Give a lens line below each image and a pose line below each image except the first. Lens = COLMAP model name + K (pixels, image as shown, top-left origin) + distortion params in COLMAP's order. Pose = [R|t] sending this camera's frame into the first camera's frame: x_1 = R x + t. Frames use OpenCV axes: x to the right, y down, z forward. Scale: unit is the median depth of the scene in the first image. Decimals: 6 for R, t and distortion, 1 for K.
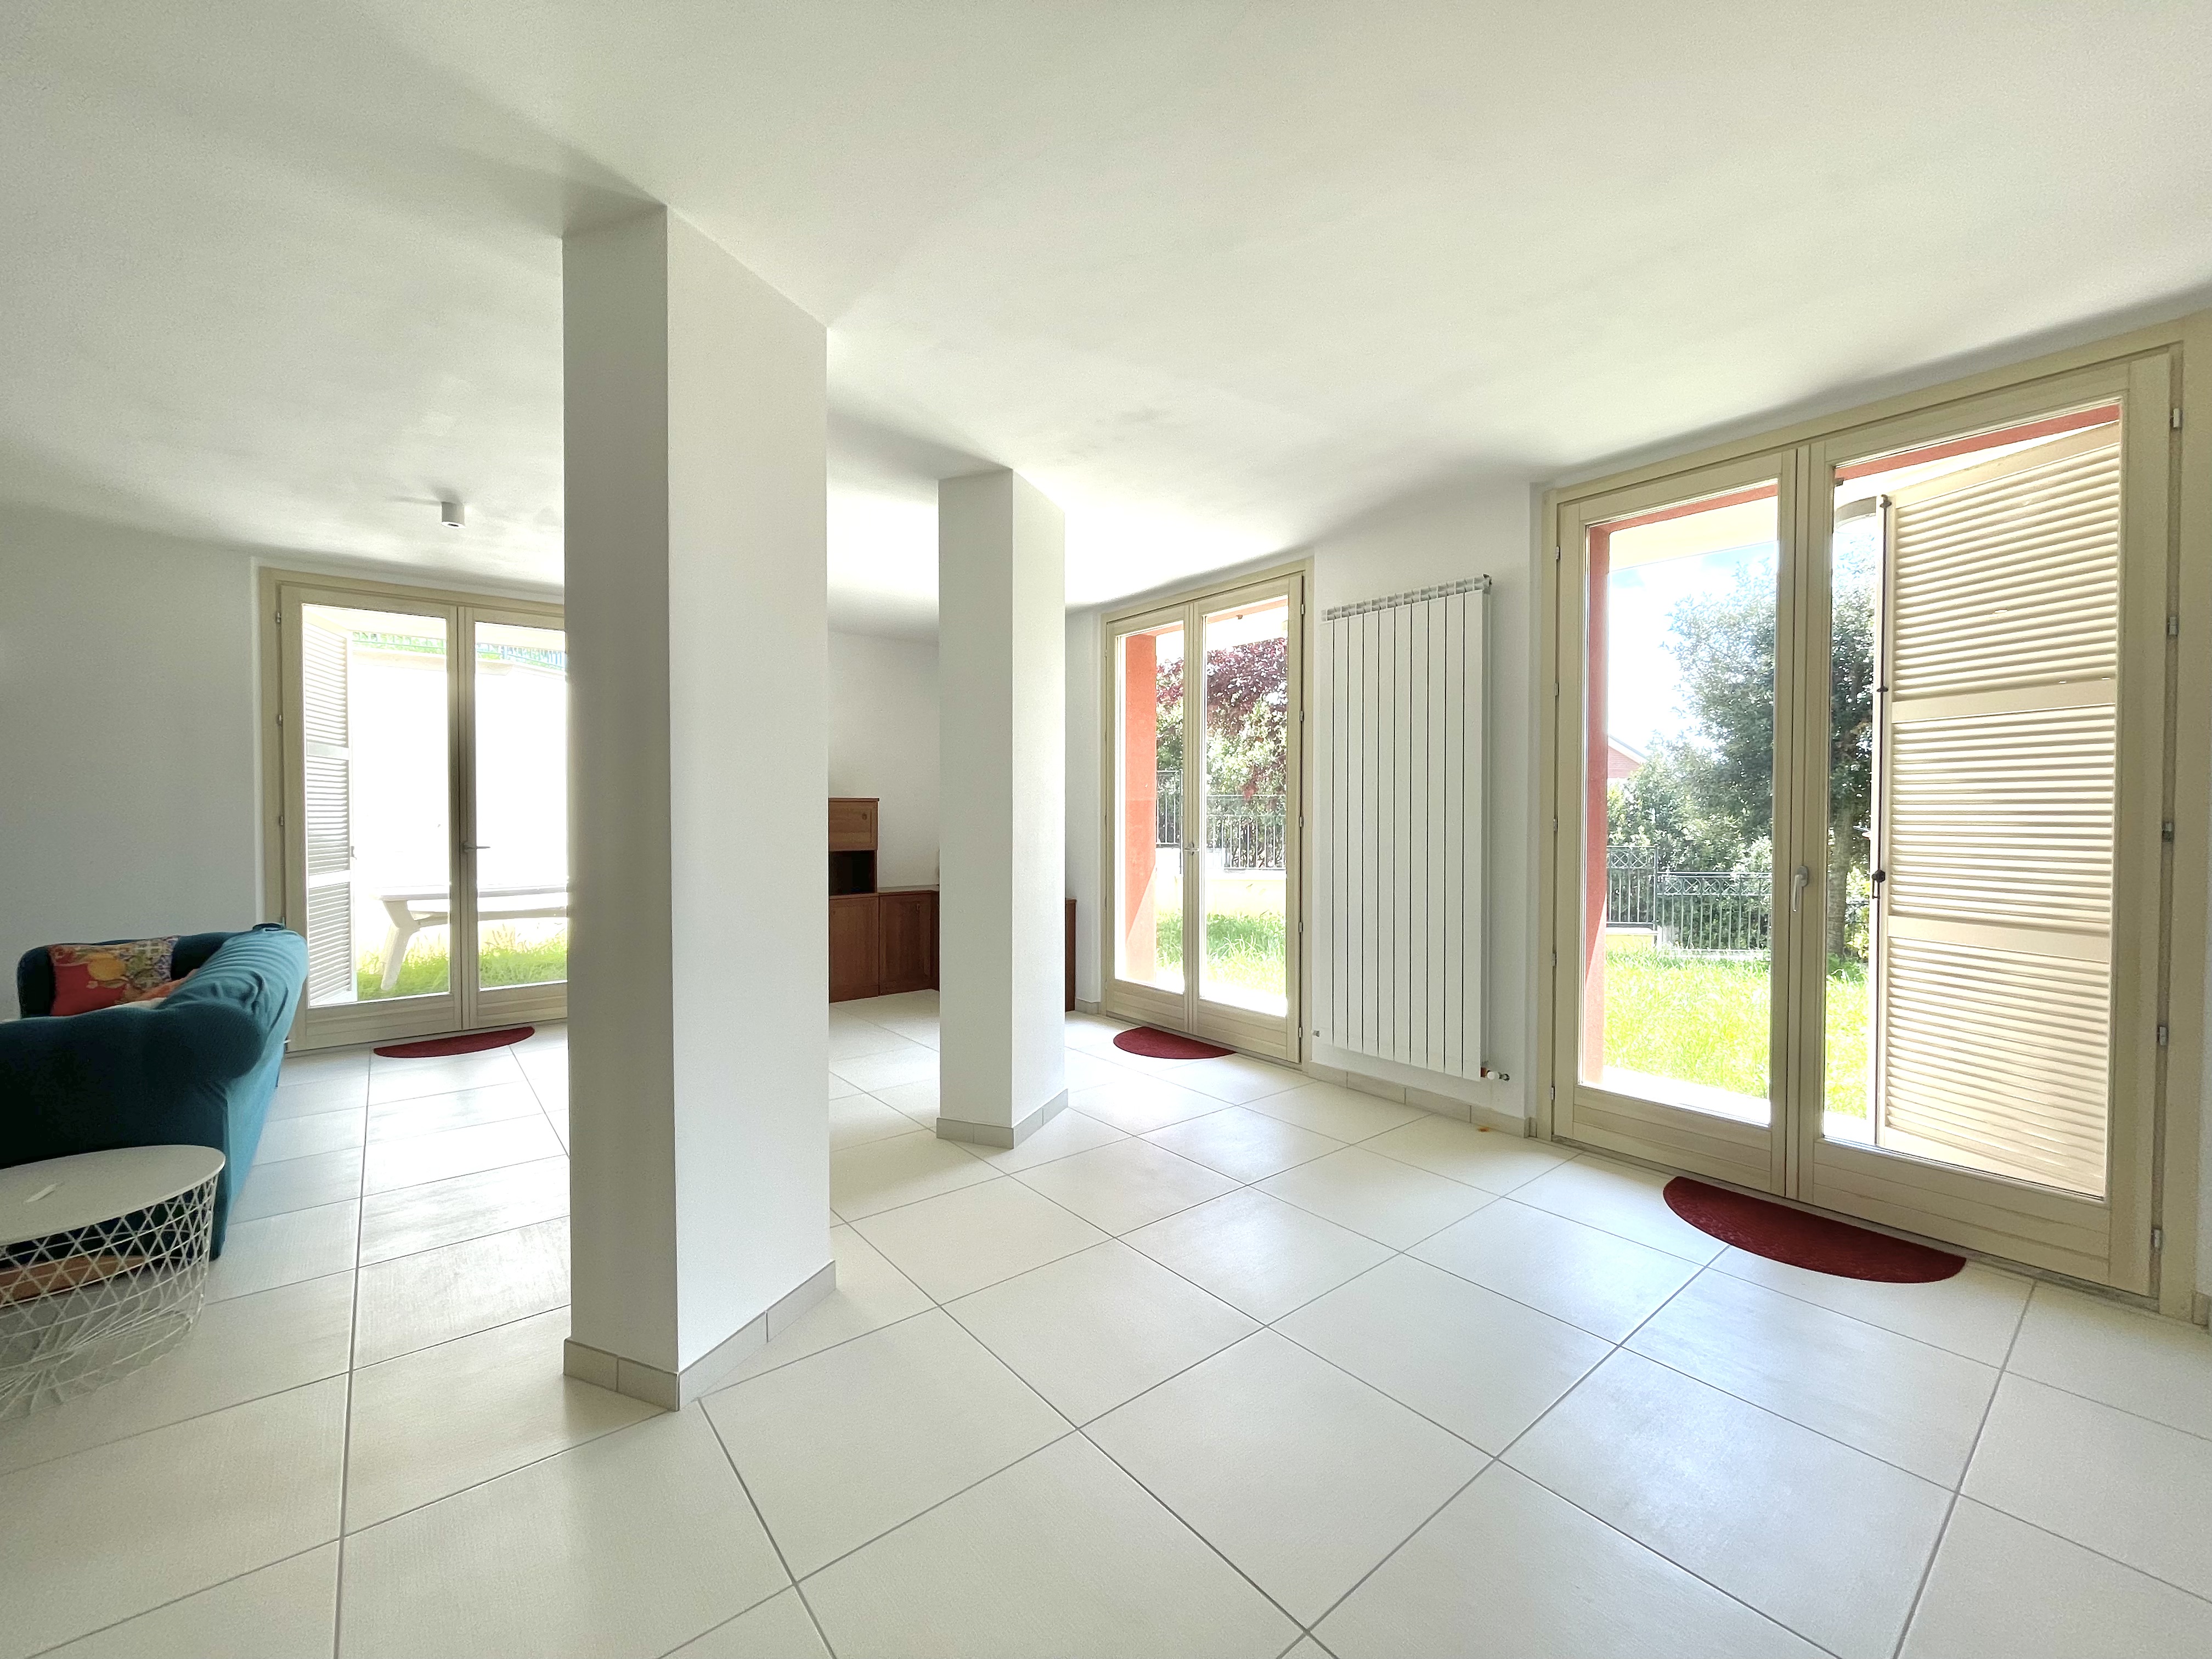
lens RADIAL K [[897.2, 0, 1102.3], [0, 897.2, 825.6], [0, 0, 1]] dist [-0.000381, -0.000043]
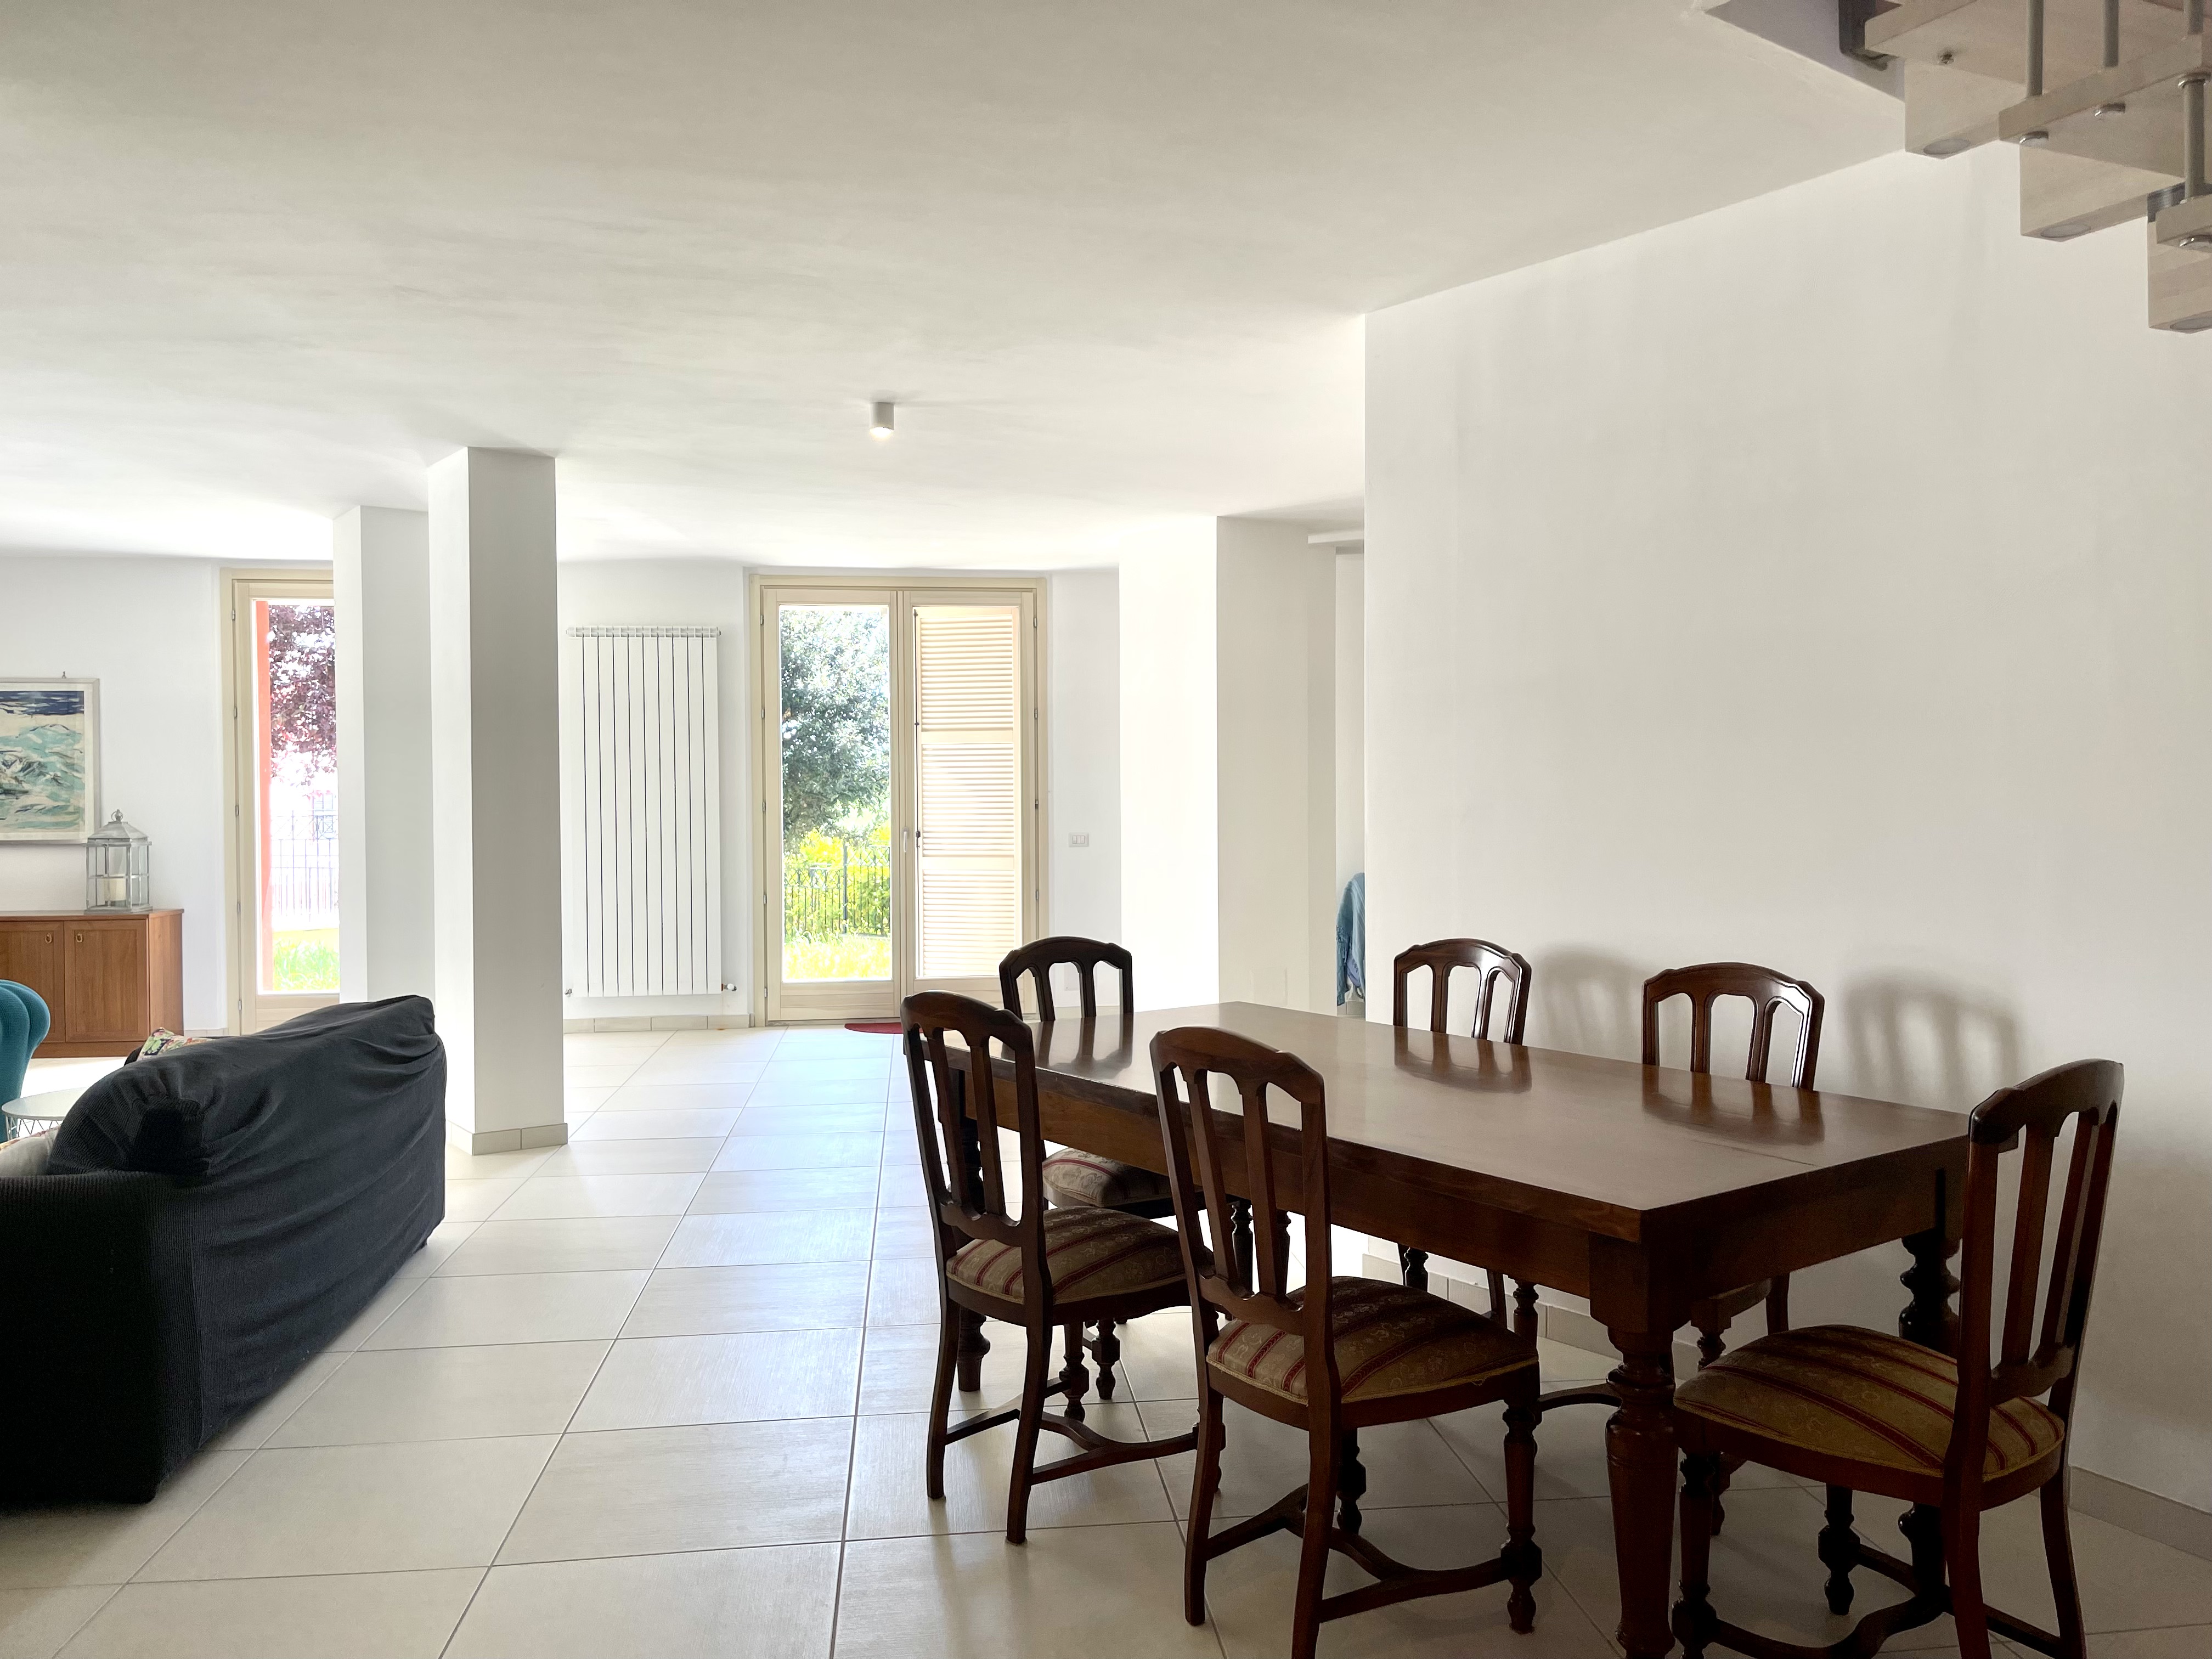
lens RADIAL K [[1685.8, 0, 1131.0], [0, 1685.8, 816.9], [0, 0, 1]] dist [0.119034, -0.163874]
pose [[0.534006, -0.015151, 0.845345, -1.508053], [0.022689, 0.999736, 0.003585, 0.019353], [-0.845176, 0.017265, 0.534208, -0.973264]]
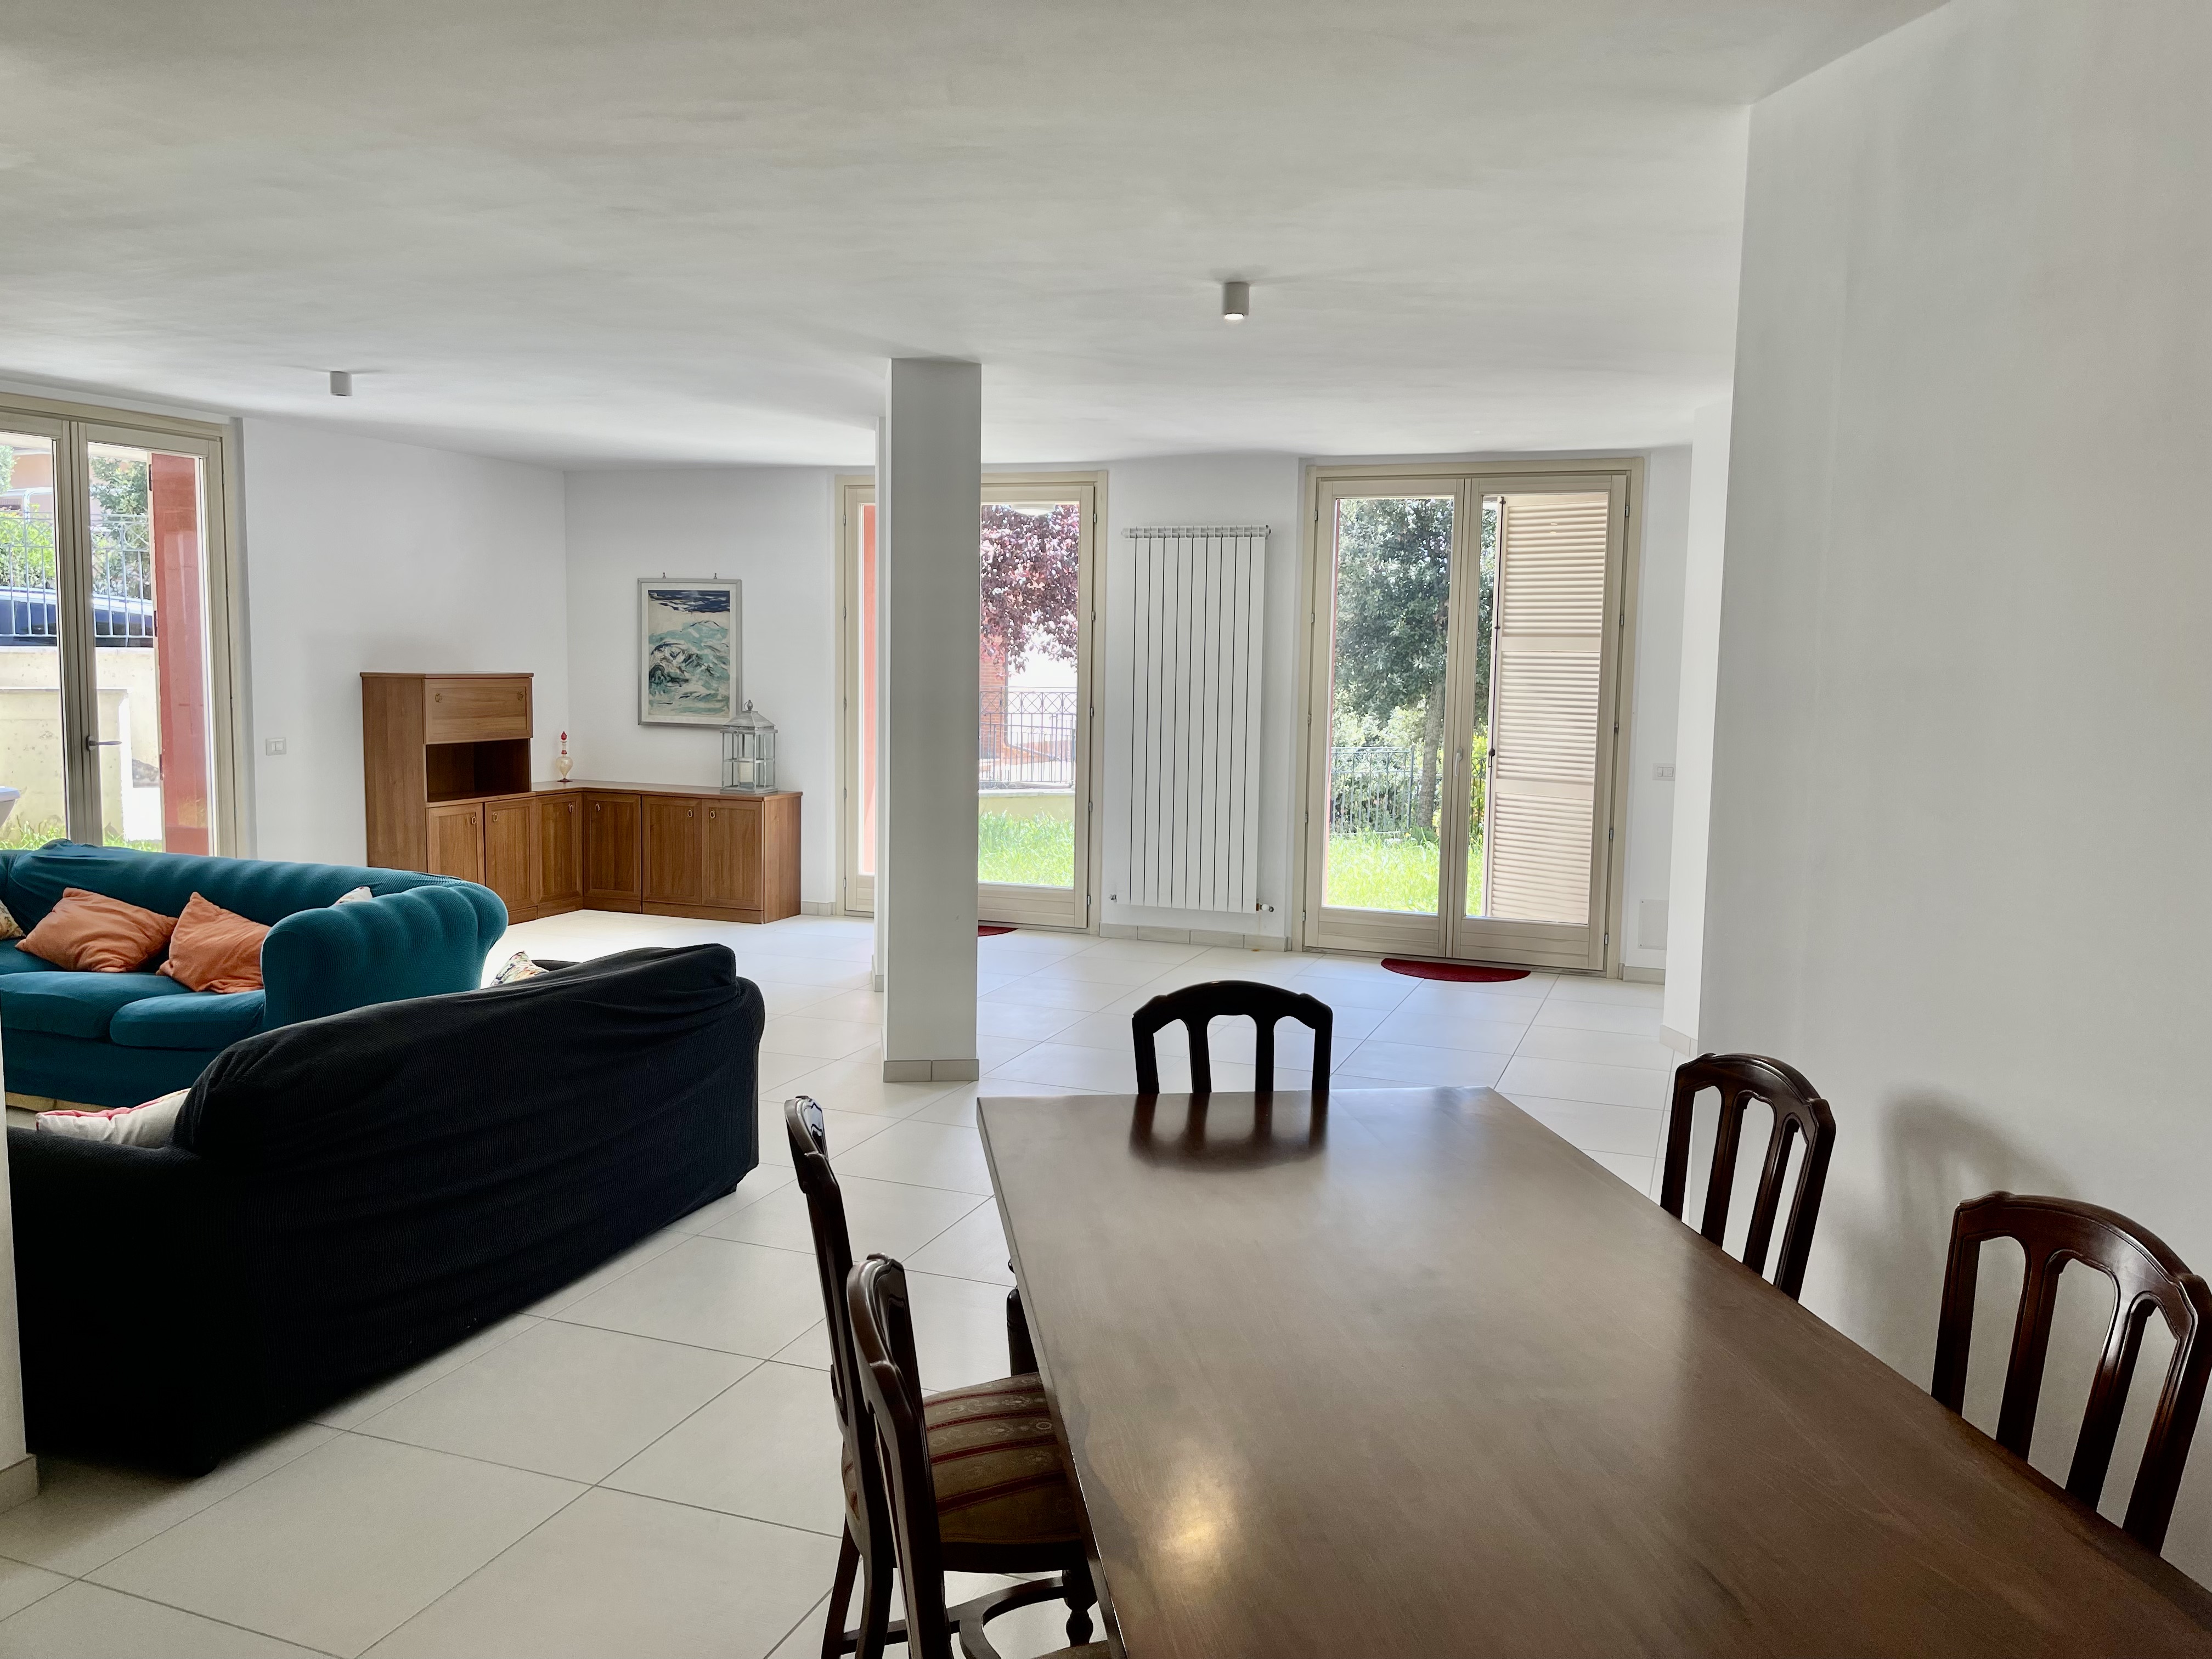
lens RADIAL K [[1685.8, 0, 1131.0], [0, 1685.8, 816.9], [0, 0, 1]] dist [0.119034, -0.163874]
pose [[0.858553, -0.034150, 0.511587, -1.042392], [-0.009711, 0.996517, 0.082818, -0.062303], [-0.512633, -0.076072, 0.855231, -1.058969]]
